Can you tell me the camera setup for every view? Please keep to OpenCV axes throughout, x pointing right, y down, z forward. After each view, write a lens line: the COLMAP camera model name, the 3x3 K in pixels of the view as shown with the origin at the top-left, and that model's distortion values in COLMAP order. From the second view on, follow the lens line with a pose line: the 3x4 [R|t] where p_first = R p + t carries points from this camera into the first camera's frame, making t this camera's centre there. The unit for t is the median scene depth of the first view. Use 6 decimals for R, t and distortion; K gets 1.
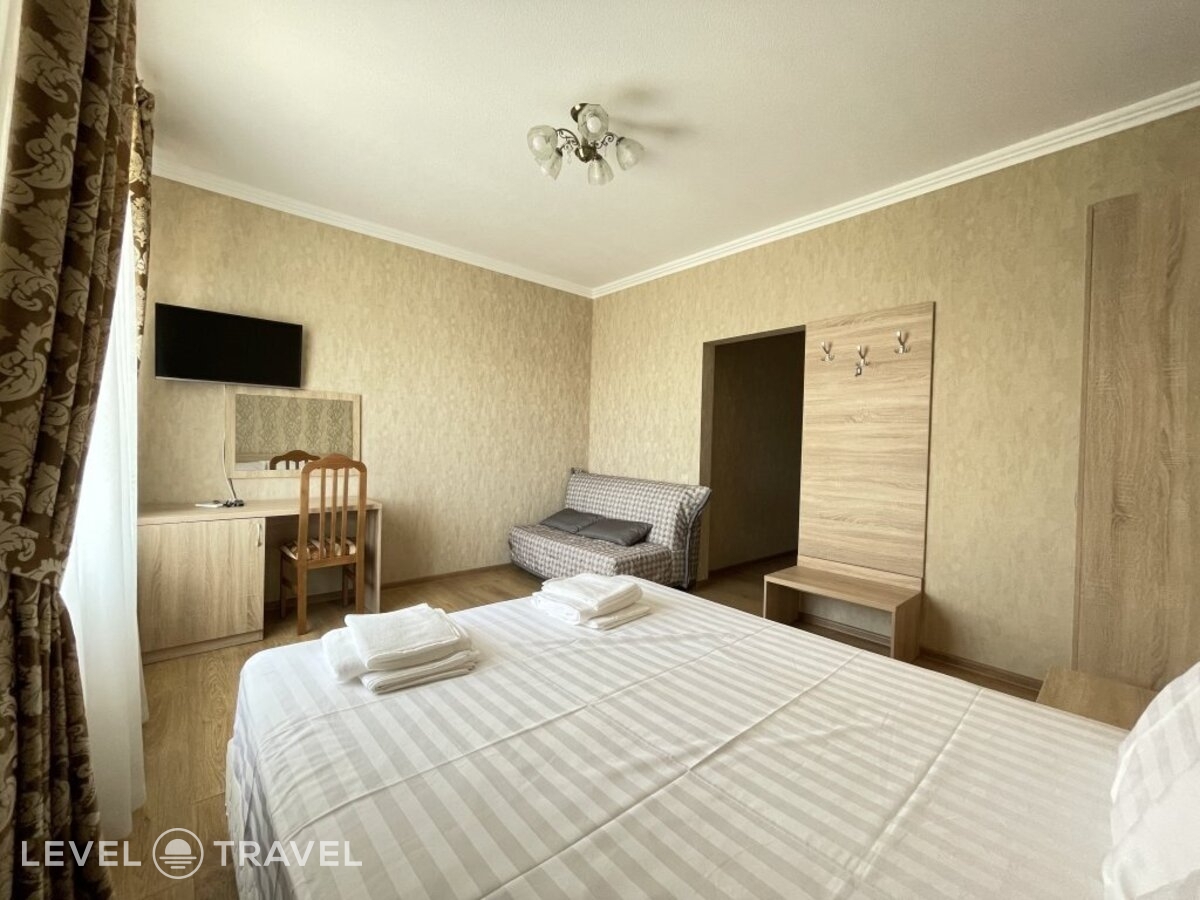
lens RADIAL K [[486.9, 0, 600.0], [0, 486.9, 450.0], [0, 0, 1]] dist [-0.000642, -0.000291]
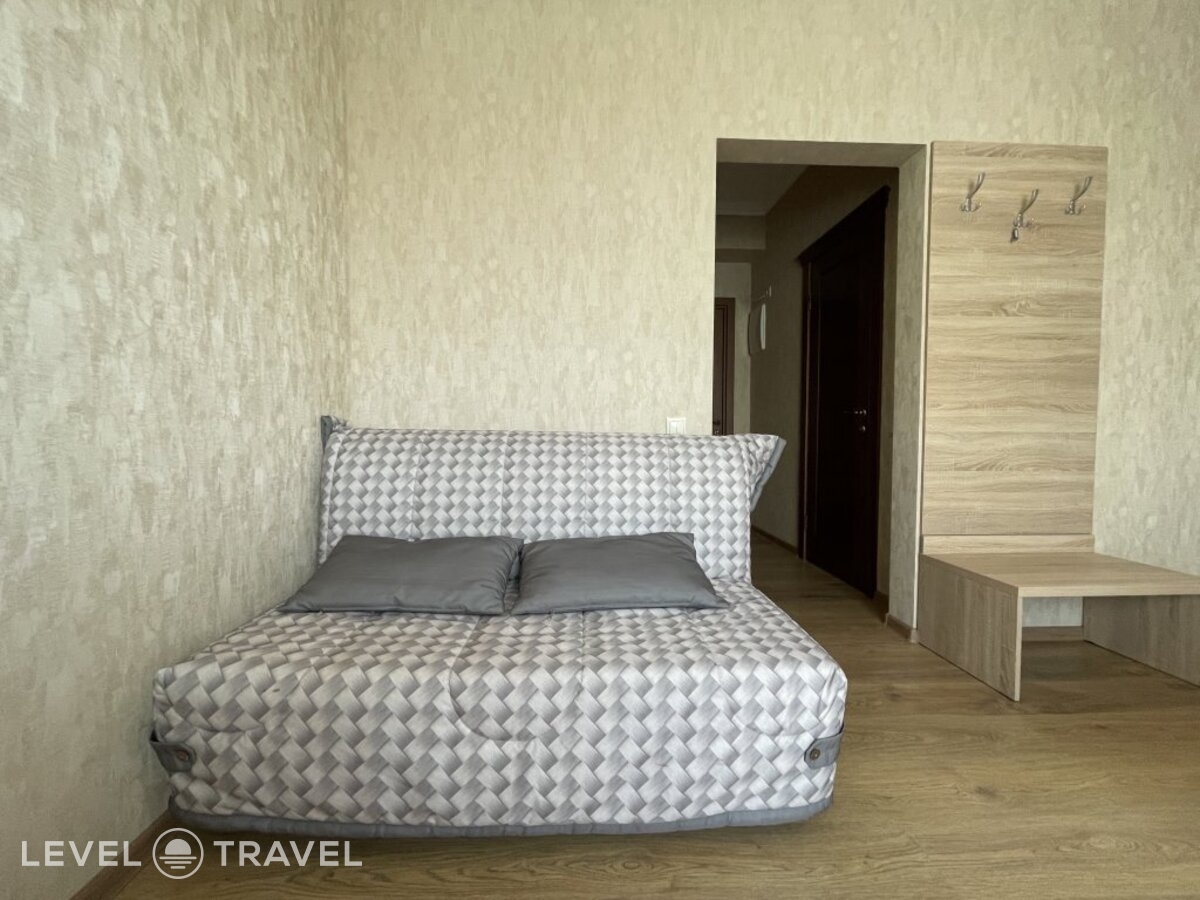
lens RADIAL K [[486.9, 0, 600.0], [0, 486.9, 450.0], [0, 0, 1]] dist [-0.000642, -0.000291]
pose [[0.621780, -0.052921, 0.781402, -0.257704], [0.022939, 0.998517, 0.049373, 0.061838], [-0.782856, -0.012775, 0.622071, 0.813415]]
